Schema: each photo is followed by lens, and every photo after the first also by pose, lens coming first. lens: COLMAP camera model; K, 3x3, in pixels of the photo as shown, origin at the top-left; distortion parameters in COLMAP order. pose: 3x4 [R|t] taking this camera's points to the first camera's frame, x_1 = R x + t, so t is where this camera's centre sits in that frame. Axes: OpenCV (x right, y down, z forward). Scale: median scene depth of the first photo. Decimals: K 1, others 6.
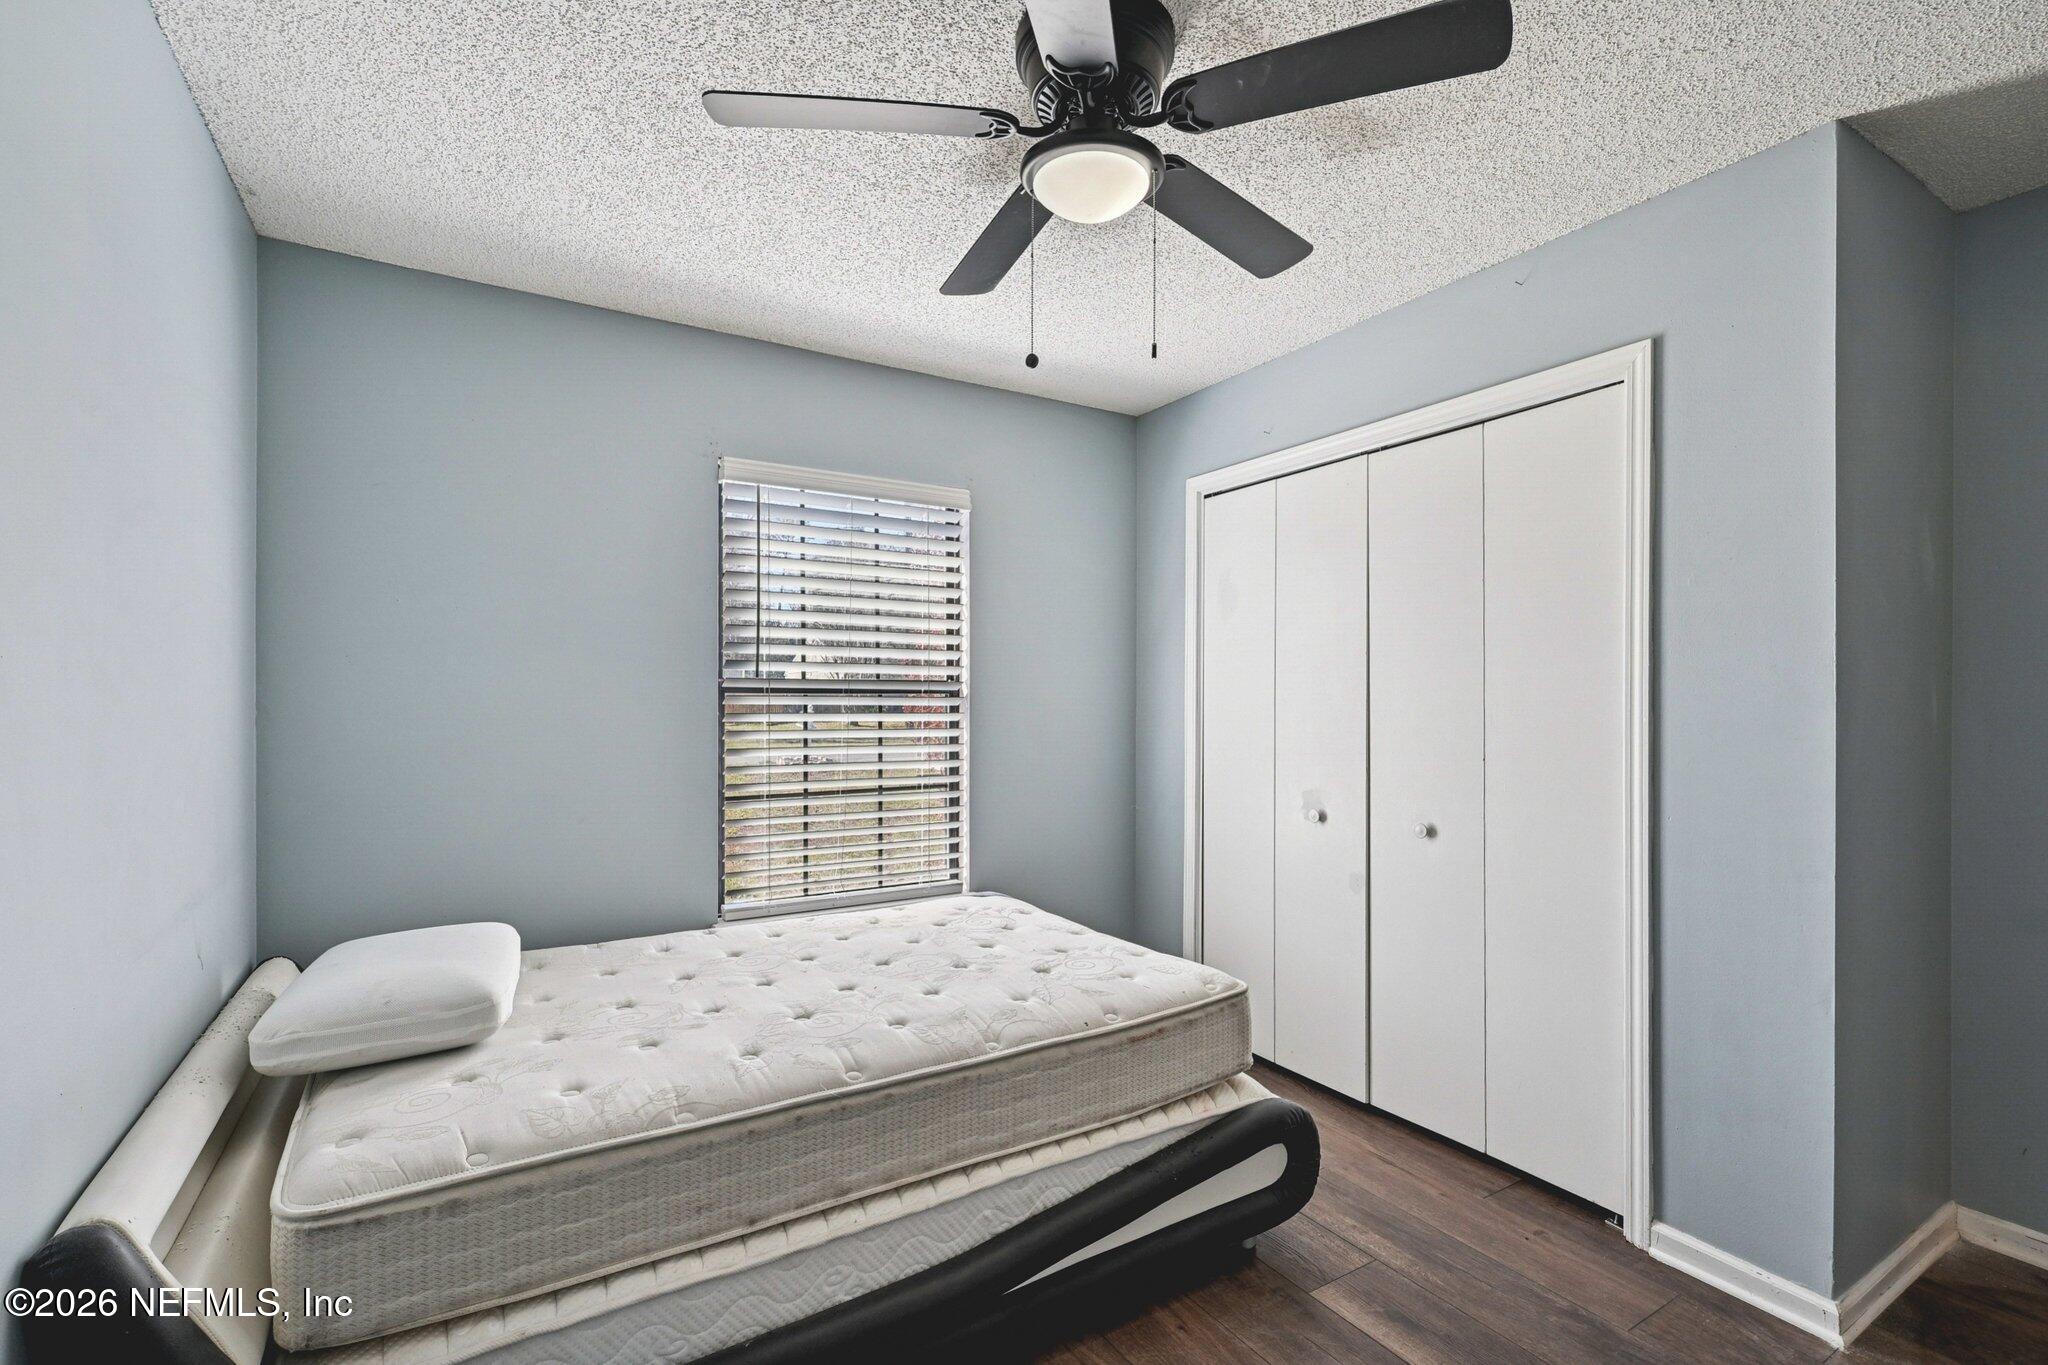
lens RADIAL K [[937.5, 0, 1035.4], [0, 937.5, 683.9], [0, 0, 1]] dist [0.001138, 0.000080]
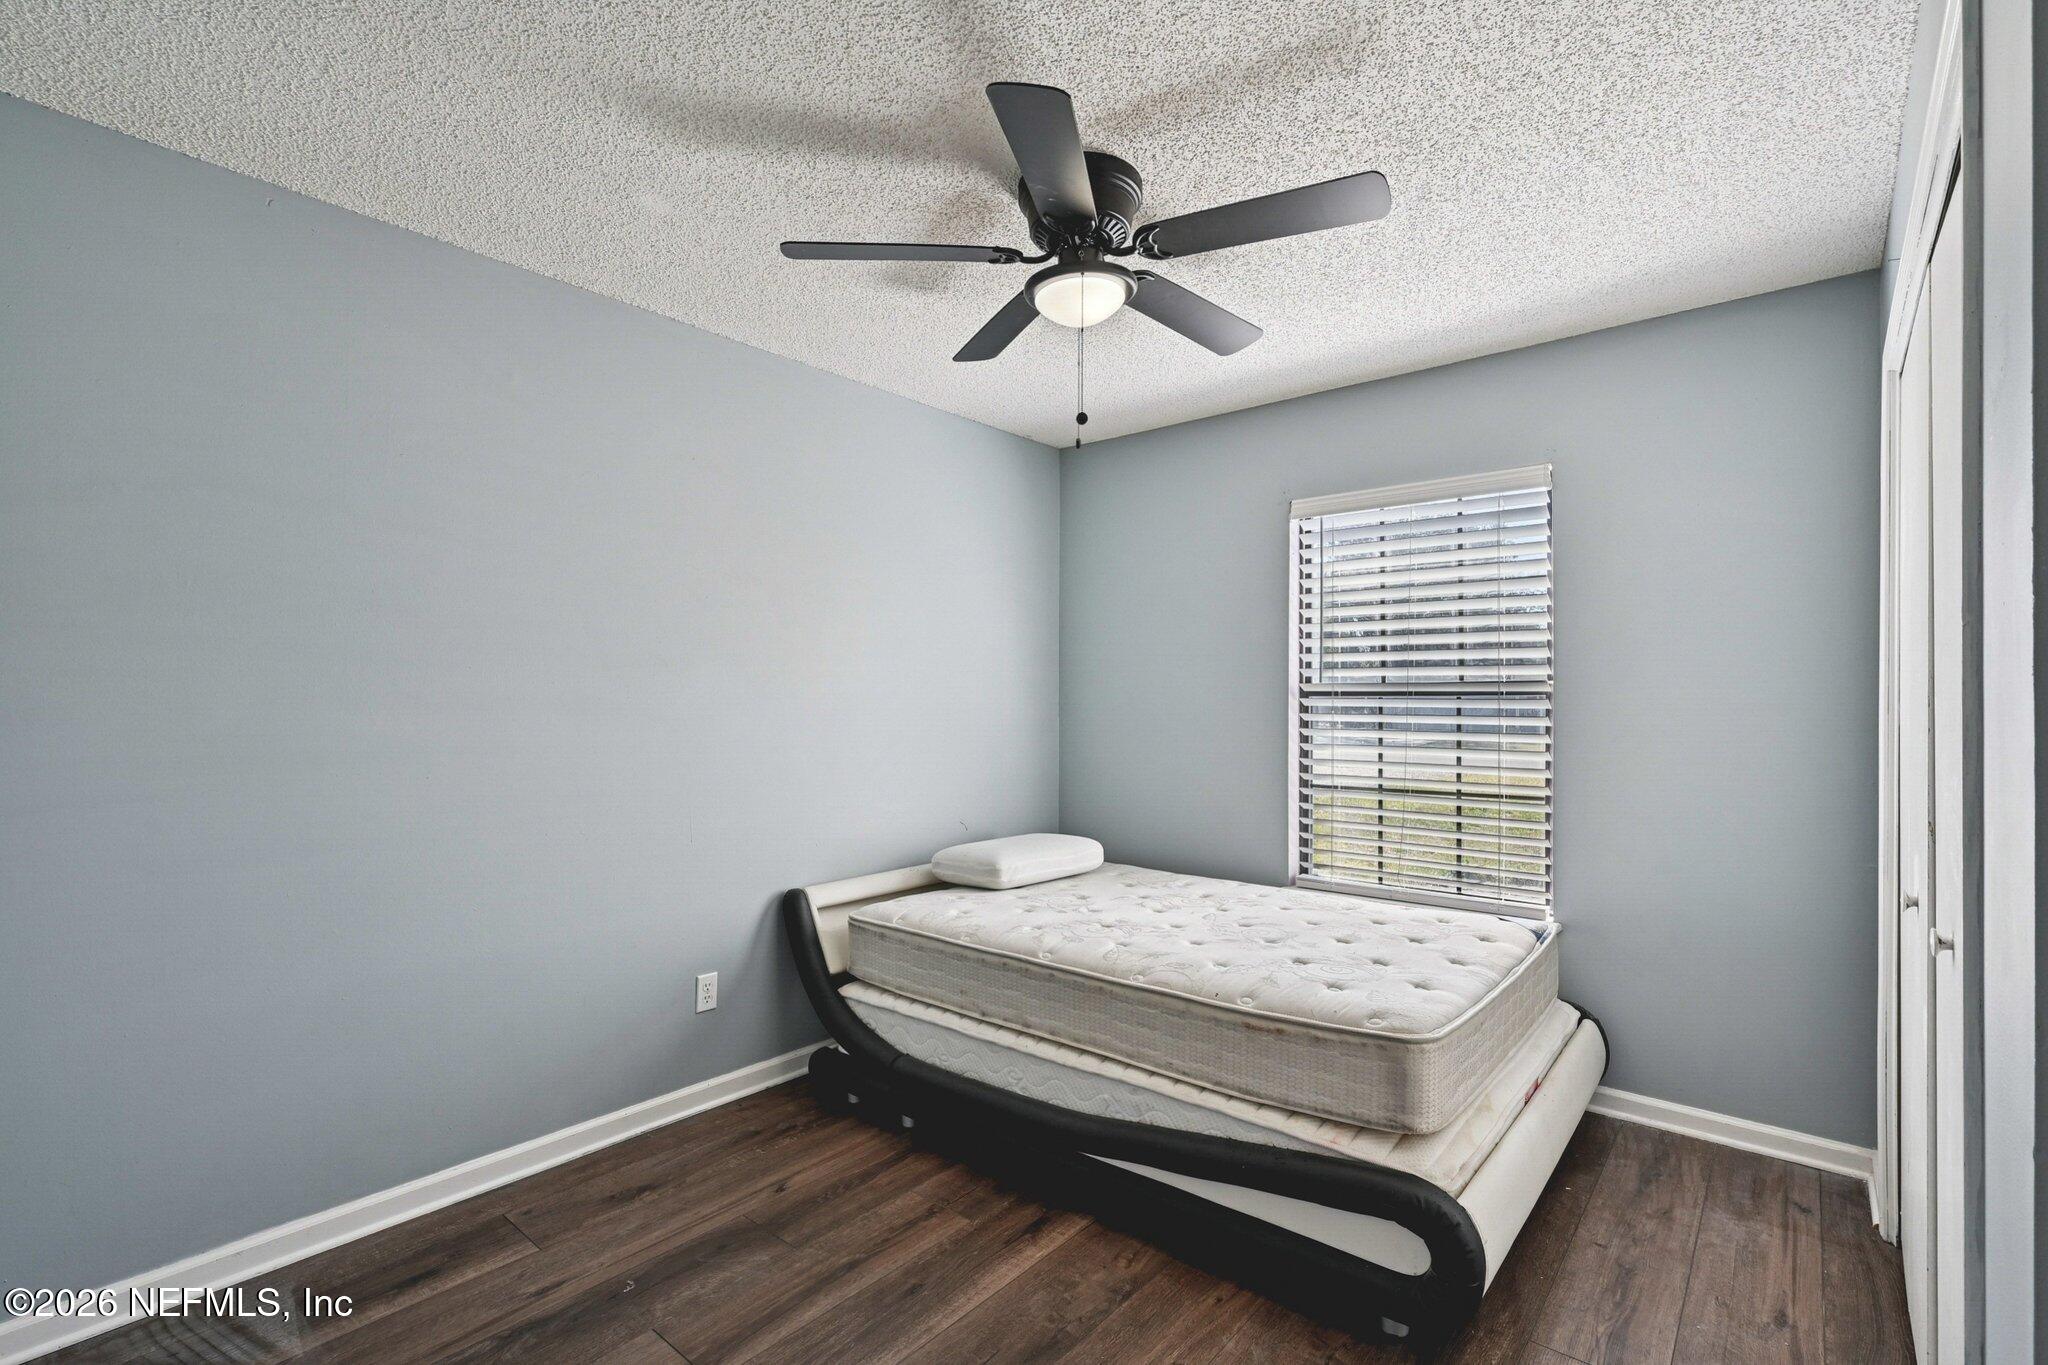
lens RADIAL K [[937.5, 0, 1035.4], [0, 937.5, 683.9], [0, 0, 1]] dist [0.001138, 0.000080]
pose [[0.308948, -0.016325, -0.950939, 0.938051], [0.010285, 0.999852, -0.013824, 0.009922], [0.951023, -0.005510, 0.309070, 0.413956]]
